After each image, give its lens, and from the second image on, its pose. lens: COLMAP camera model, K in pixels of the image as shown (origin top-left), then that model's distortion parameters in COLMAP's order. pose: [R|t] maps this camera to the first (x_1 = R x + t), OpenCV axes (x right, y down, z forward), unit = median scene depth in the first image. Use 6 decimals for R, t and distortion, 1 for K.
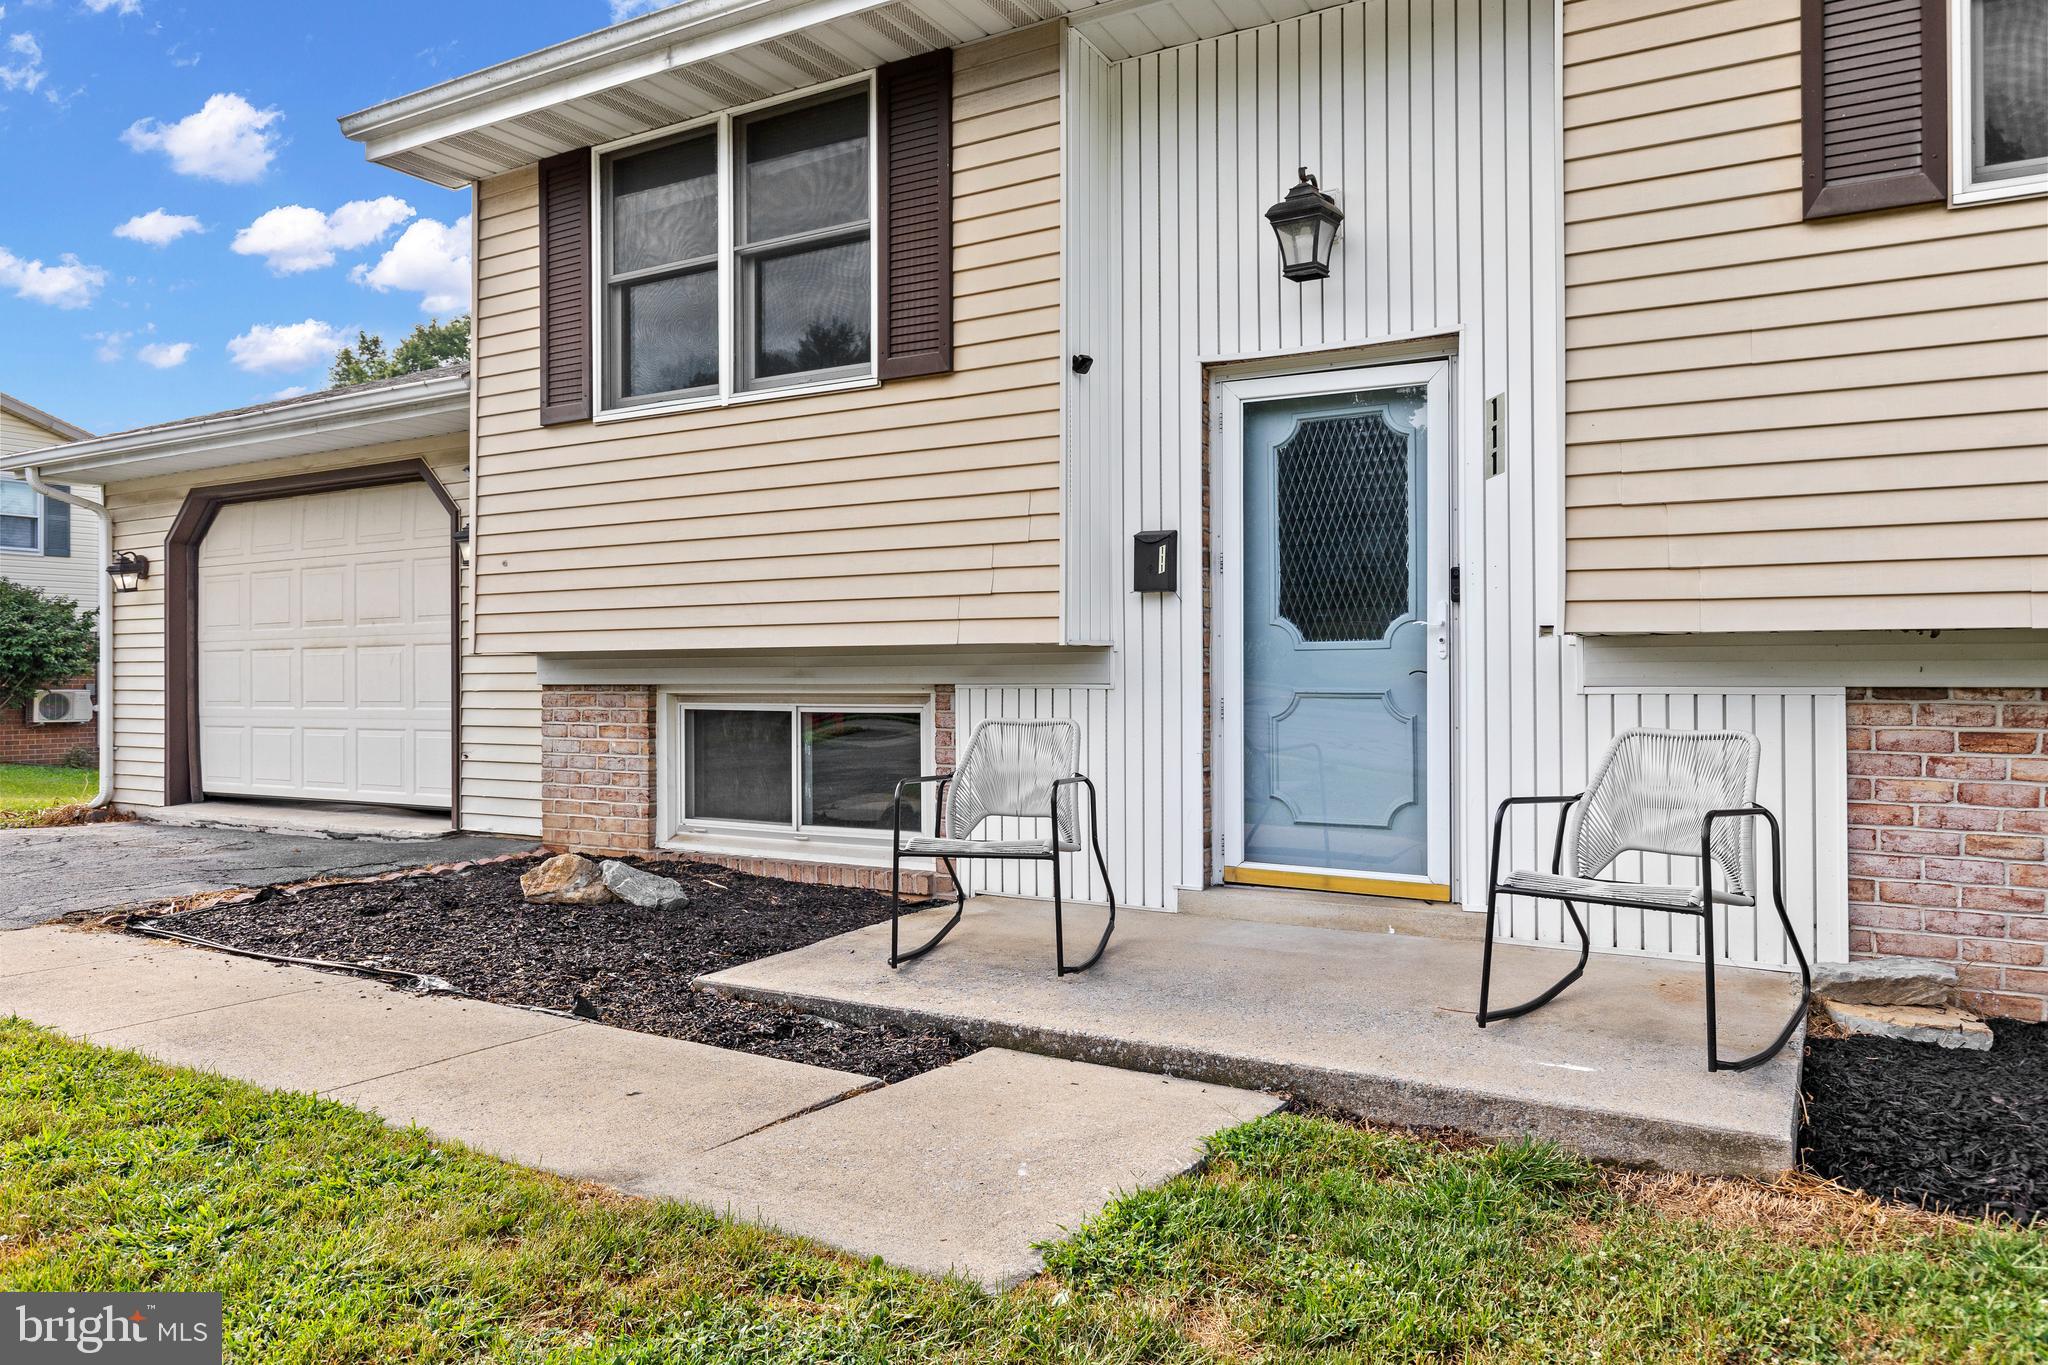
lens RADIAL K [[1381.9, 0, 1022.0], [0, 1381.9, 683.0], [0, 0, 1]] dist [-0.006509, -0.000285]
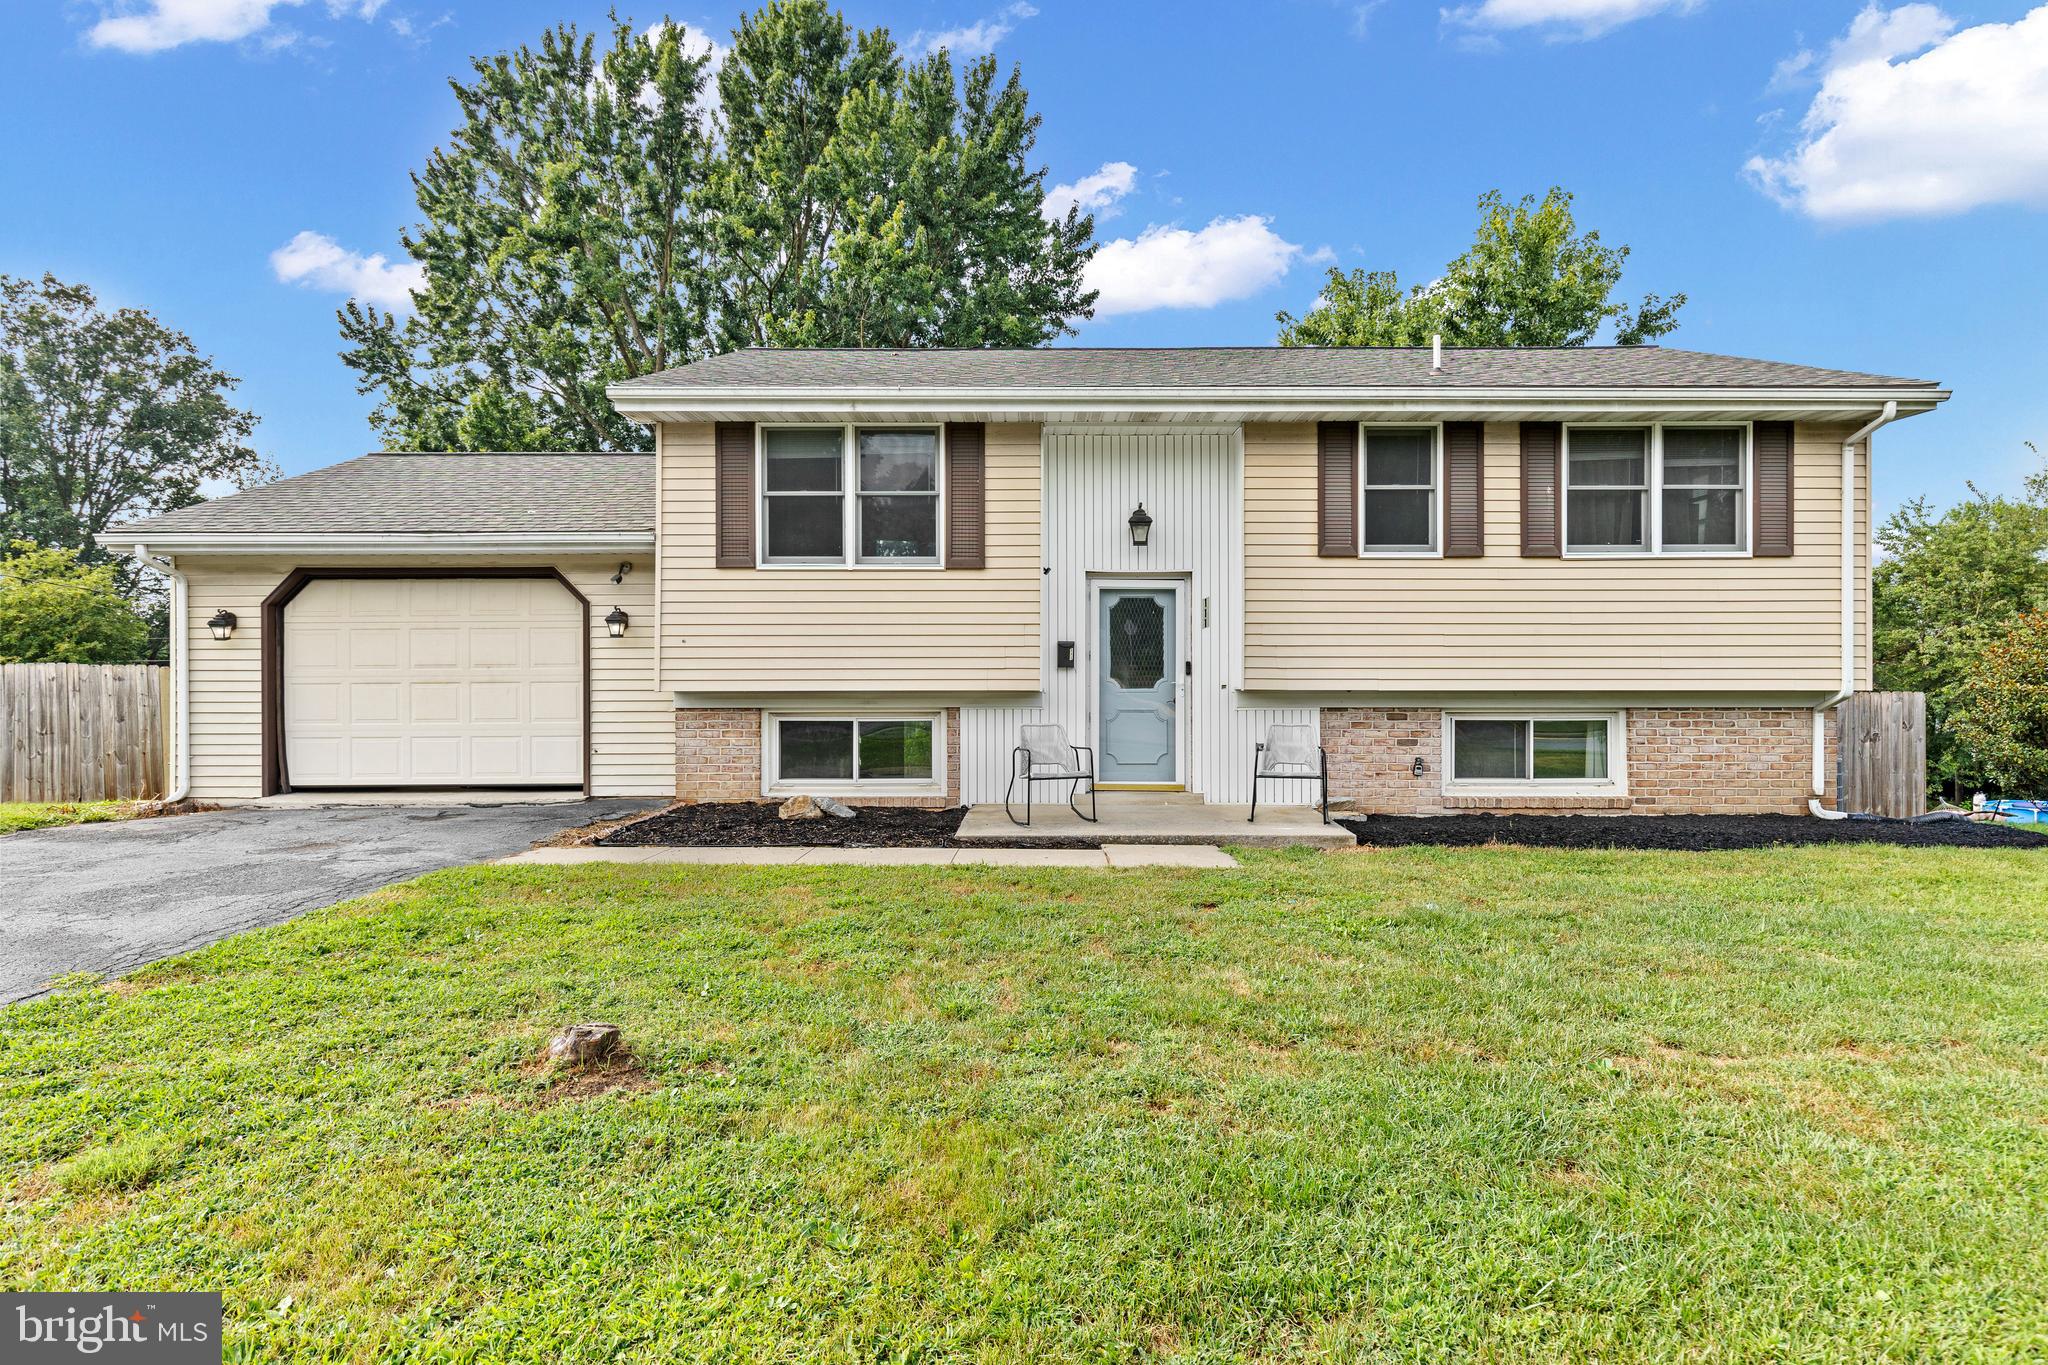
lens RADIAL K [[1199.2, 0, 1027.1], [0, 1199.2, 681.4], [0, 0, 1]] dist [-0.007087, -0.000843]
pose [[0.856332, -0.003510, 0.516413, -0.975035], [0.001007, 0.999986, 0.005126, -0.051687], [-0.516424, -0.003869, 0.856324, -0.676289]]
